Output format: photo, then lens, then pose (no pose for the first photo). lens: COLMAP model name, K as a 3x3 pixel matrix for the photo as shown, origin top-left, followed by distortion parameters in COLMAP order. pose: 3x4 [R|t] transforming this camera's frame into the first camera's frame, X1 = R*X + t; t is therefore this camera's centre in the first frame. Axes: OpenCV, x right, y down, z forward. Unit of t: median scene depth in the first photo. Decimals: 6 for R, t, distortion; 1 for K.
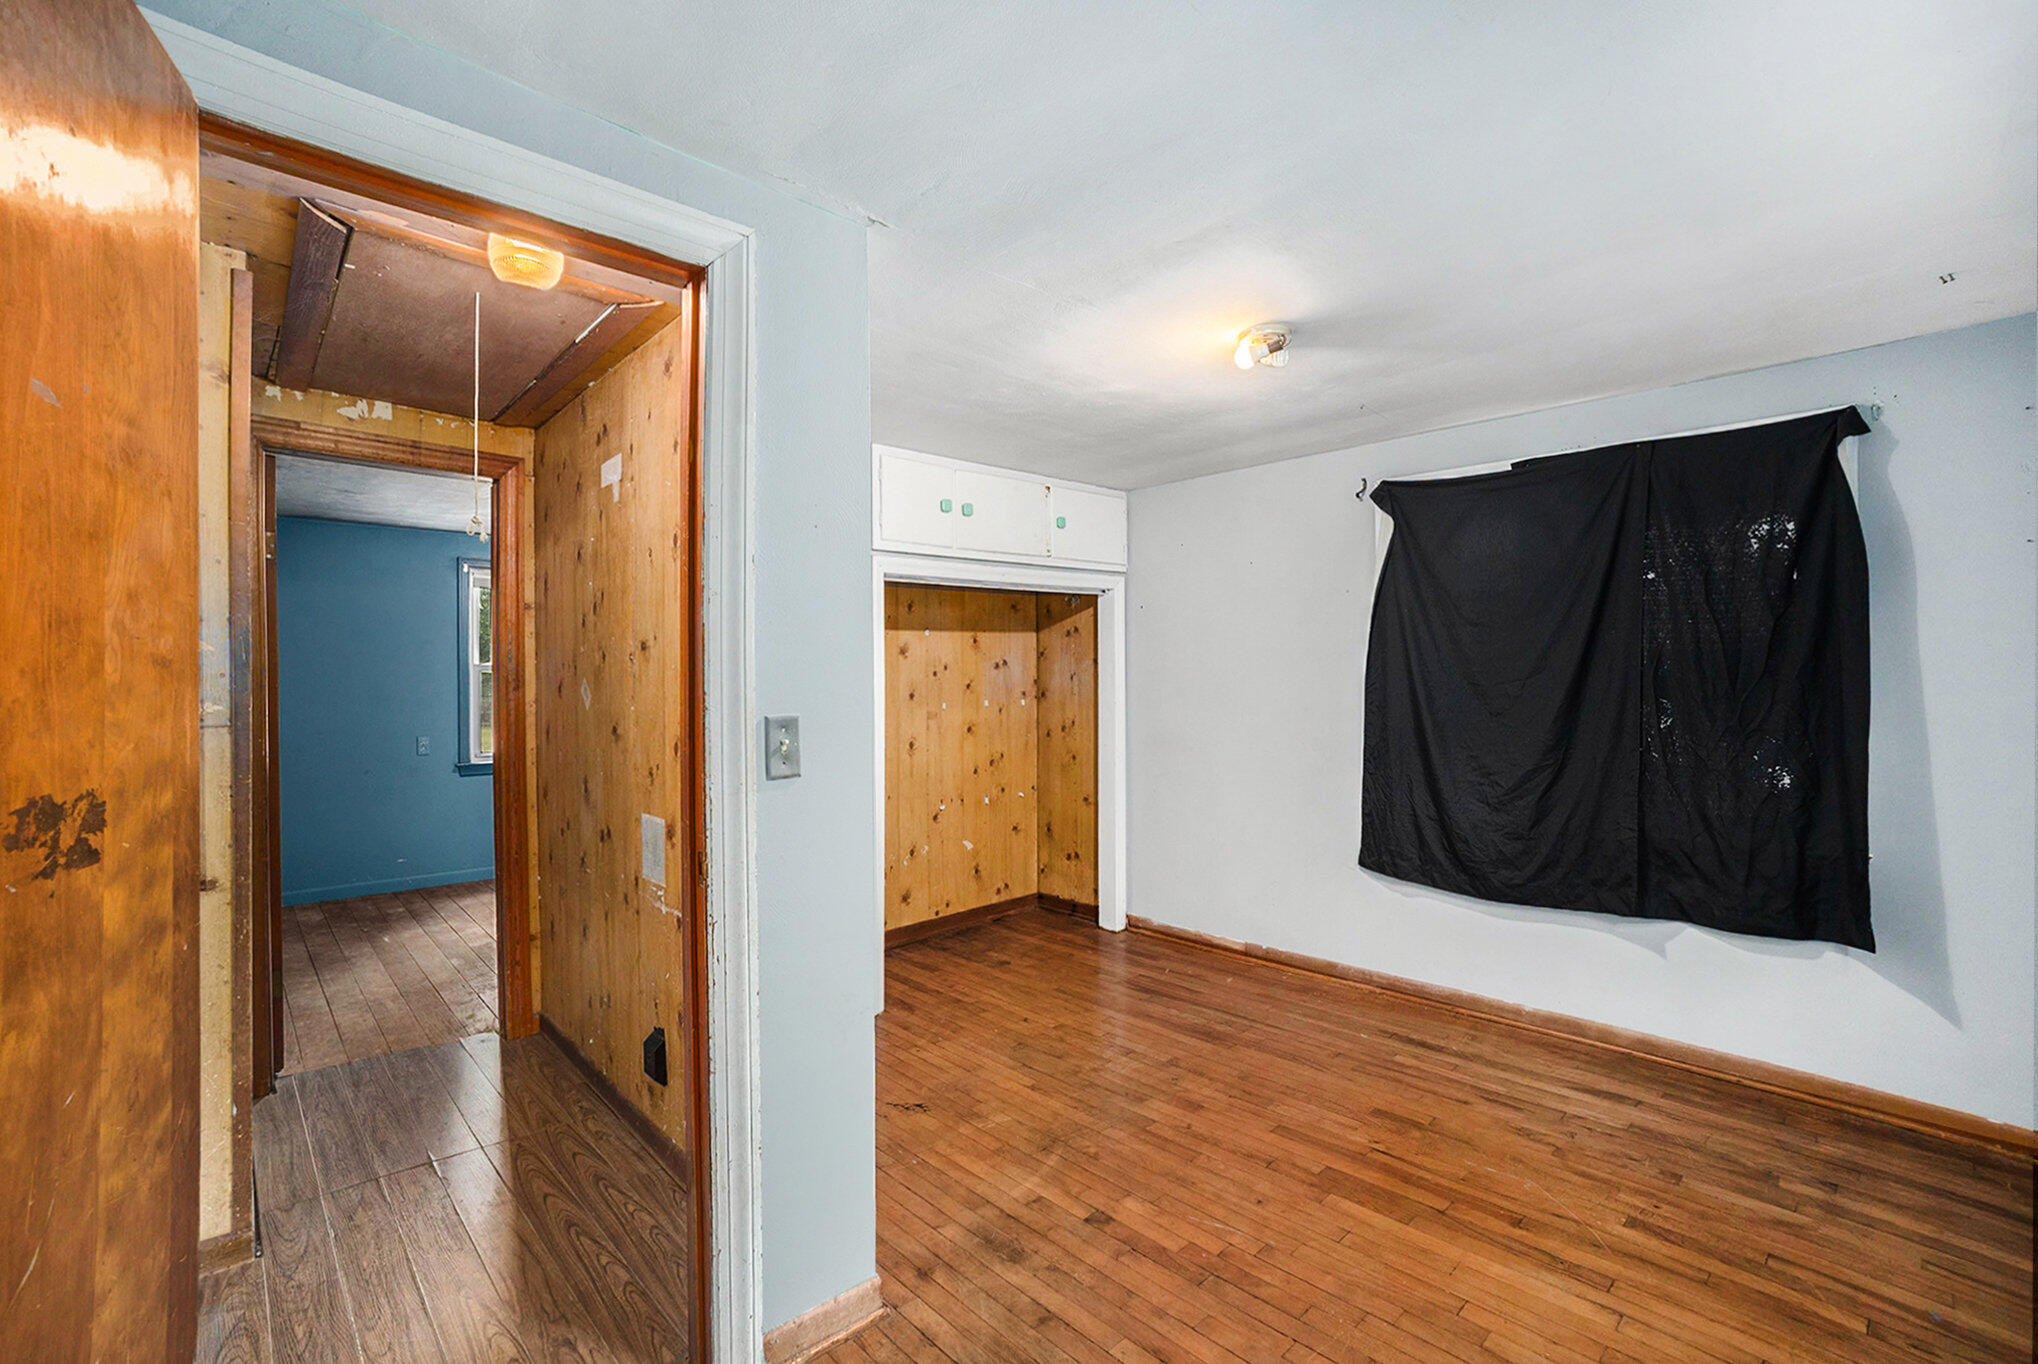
lens RADIAL K [[898.9, 0, 1031.3], [0, 898.9, 678.2], [0, 0, 1]] dist [0.000741, 0.001995]
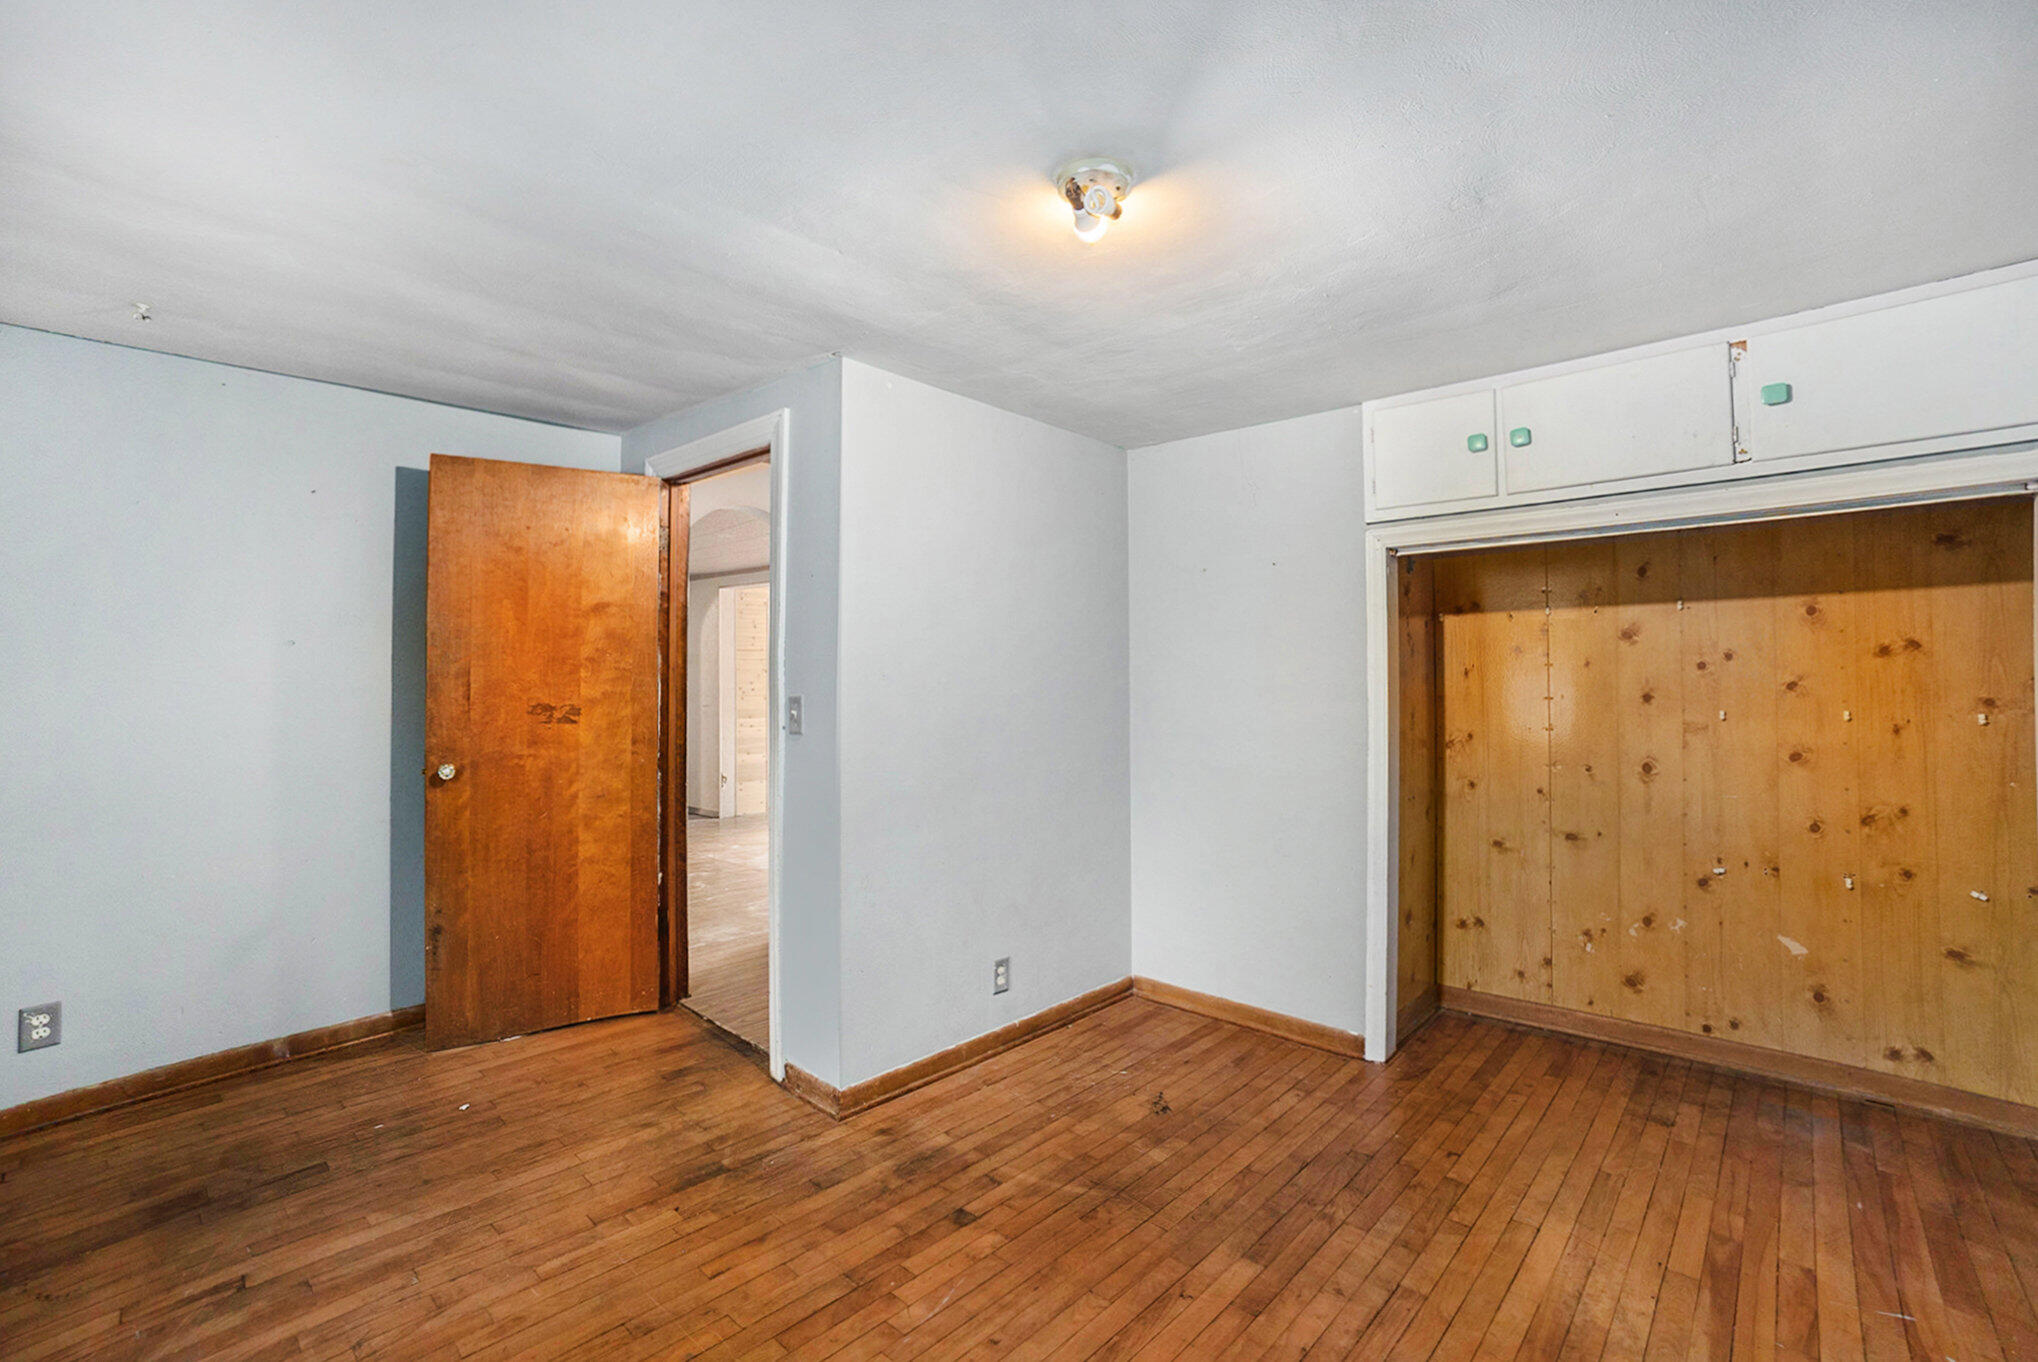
lens RADIAL K [[867.1, 0, 1040.2], [0, 867.1, 666.9], [0, 0, 1]] dist [-0.007280, 0.002117]
pose [[0.108379, -0.000078, -0.994110, 0.531152], [0.000305, 1.000000, -0.000045, -0.004446], [0.994110, -0.000298, 0.108379, 0.503115]]
